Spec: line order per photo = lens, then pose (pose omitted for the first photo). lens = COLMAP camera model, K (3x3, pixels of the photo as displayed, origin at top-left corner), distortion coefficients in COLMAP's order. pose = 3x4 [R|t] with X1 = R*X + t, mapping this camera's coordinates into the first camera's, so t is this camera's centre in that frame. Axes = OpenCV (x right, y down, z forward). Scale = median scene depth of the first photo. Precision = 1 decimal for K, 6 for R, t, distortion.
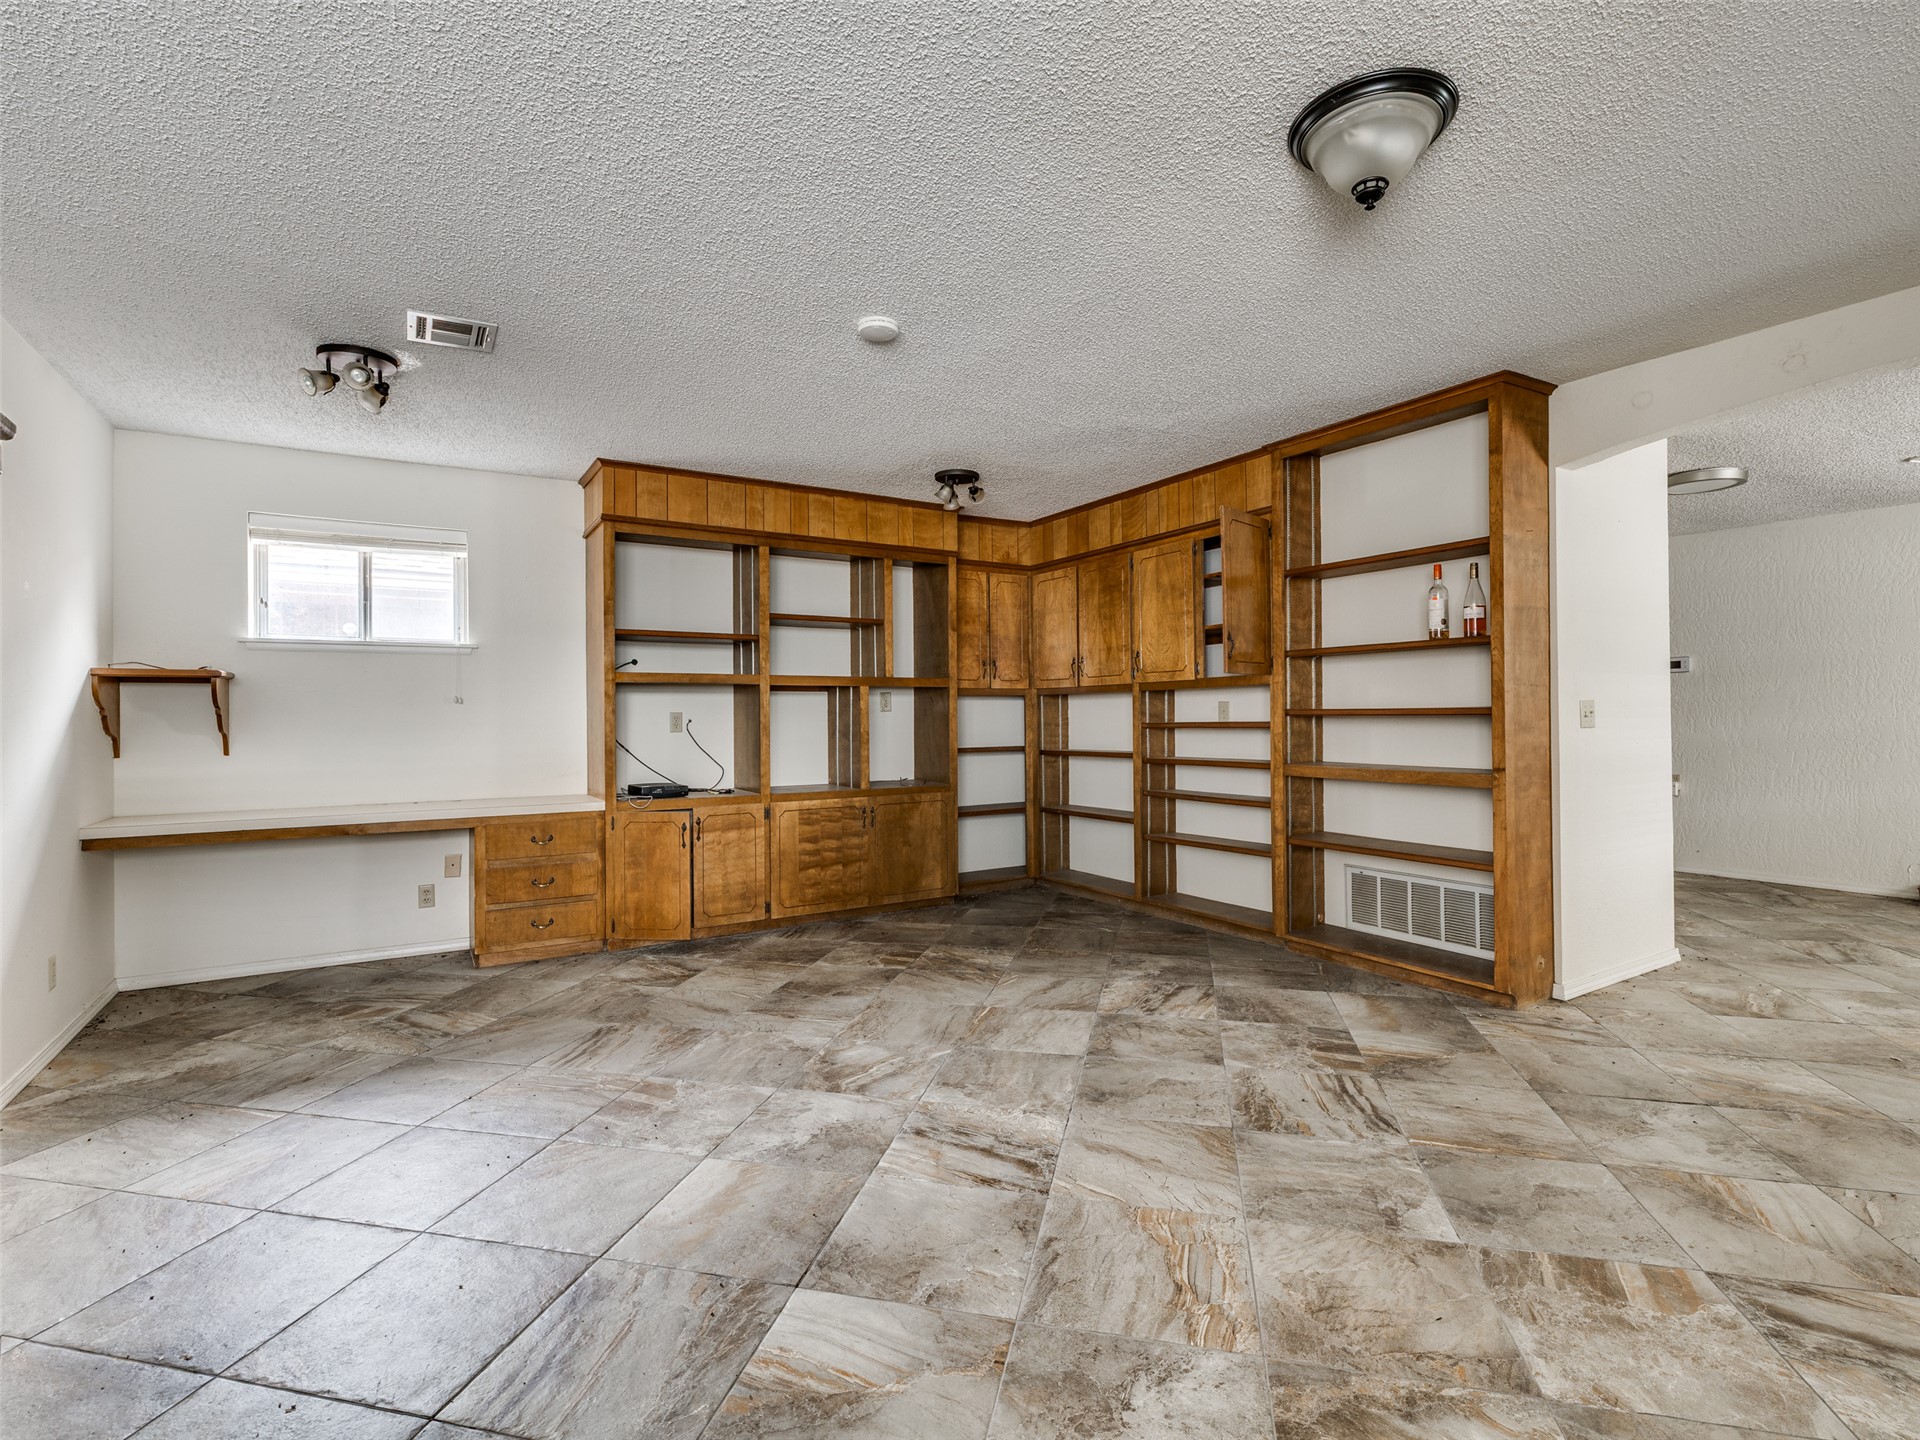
lens RADIAL K [[909.1, 0, 951.6], [0, 909.1, 727.0], [0, 0, 1]] dist [-0.000064, 0.001315]
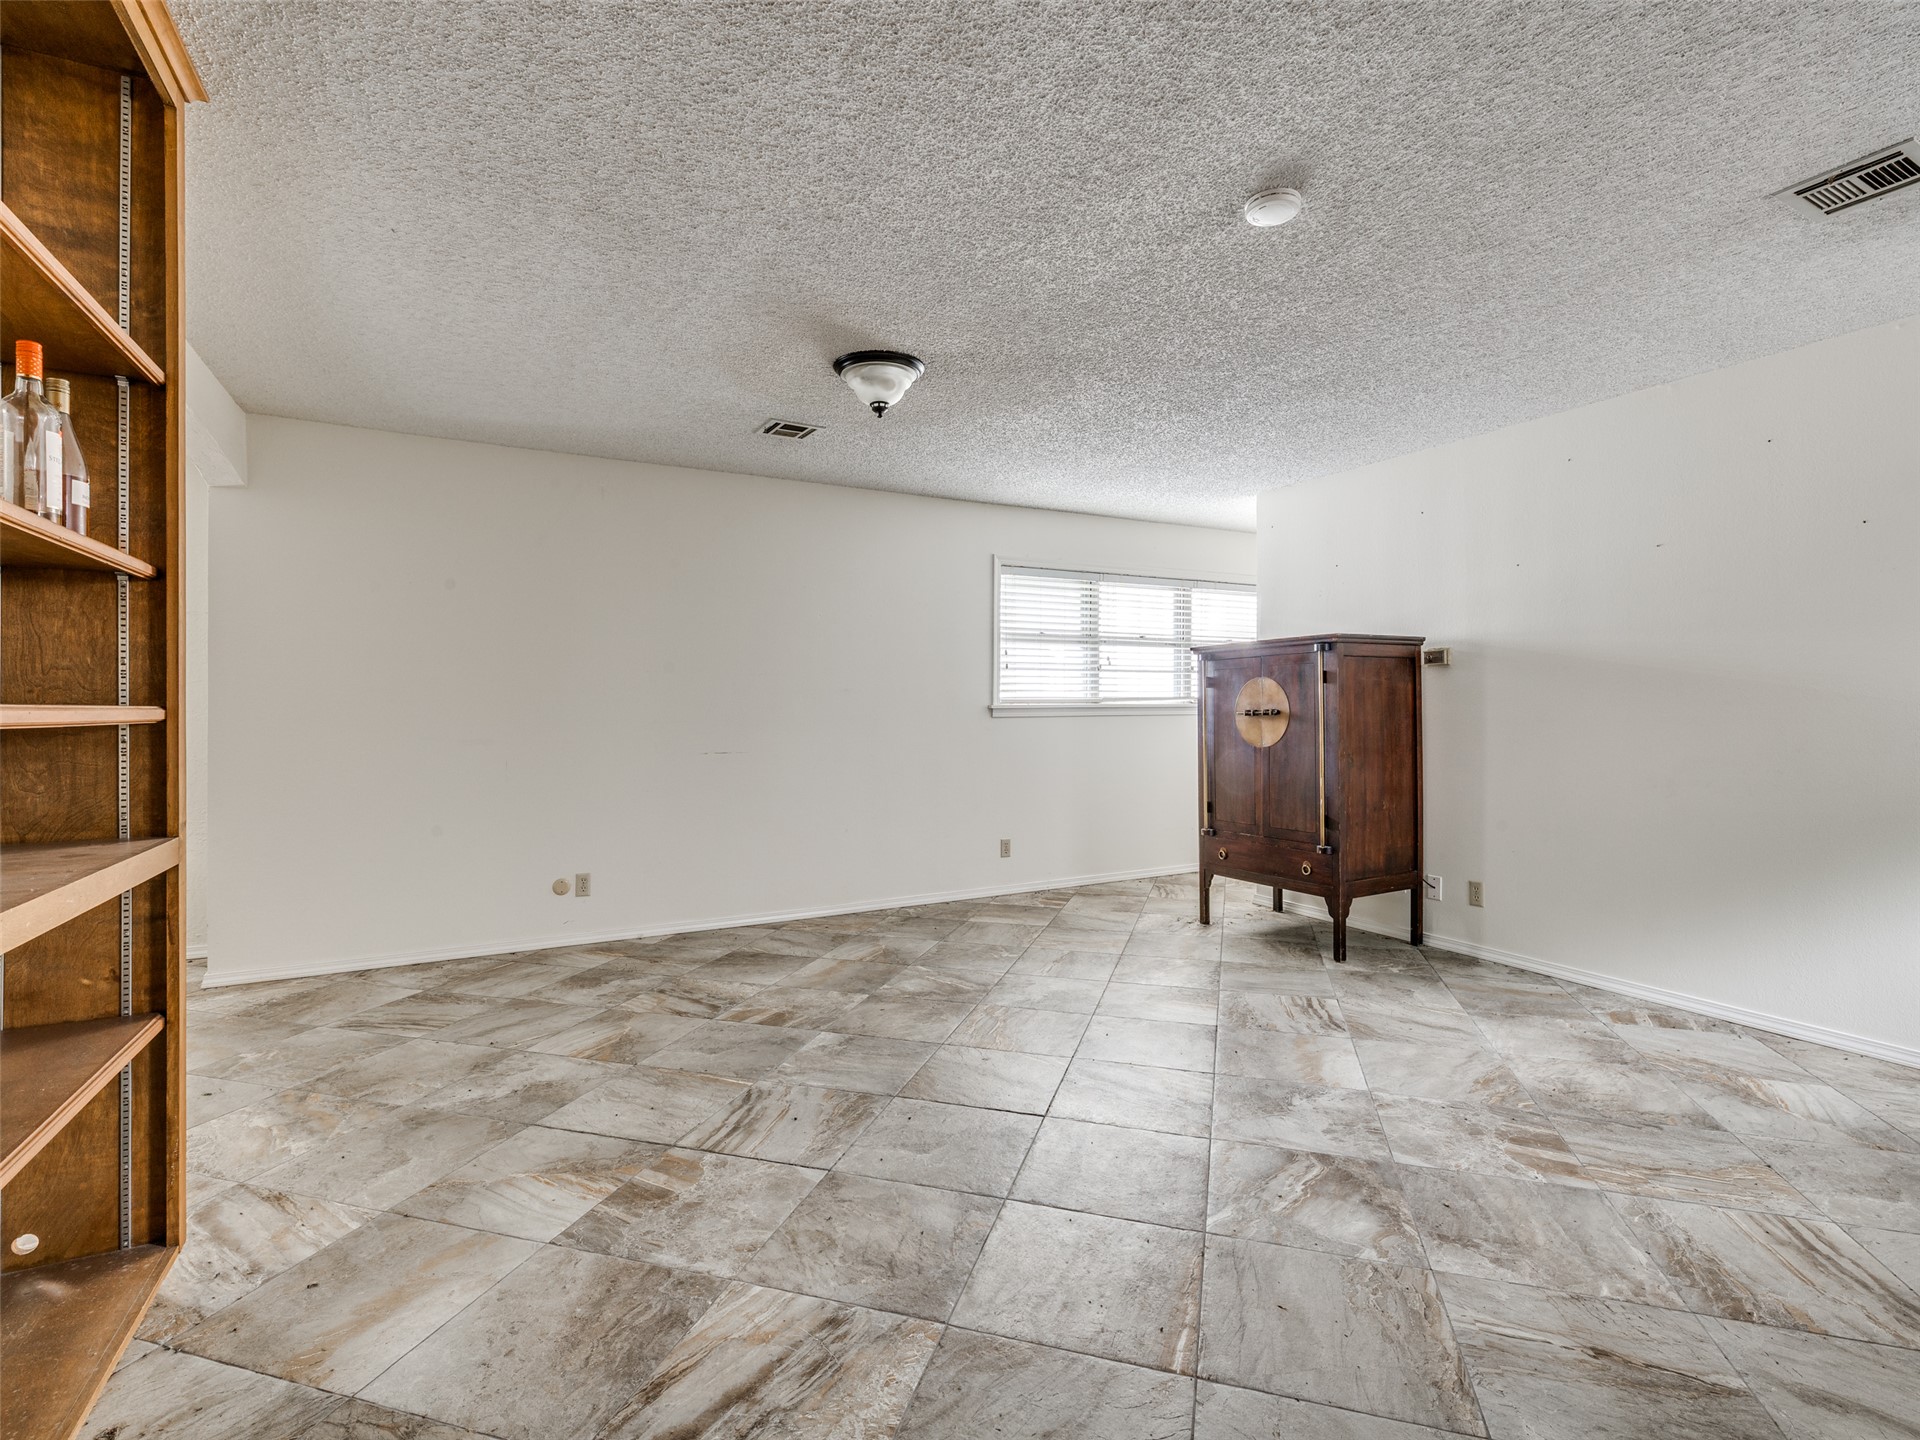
lens RADIAL K [[909.1, 0, 954.5], [0, 909.1, 714.5], [0, 0, 1]] dist [-0.000064, 0.001315]
pose [[-0.998192, 0.010553, 0.059174, 0.153359], [0.011831, 0.999703, 0.021285, -0.027623], [-0.058931, 0.021946, -0.998021, 1.843098]]
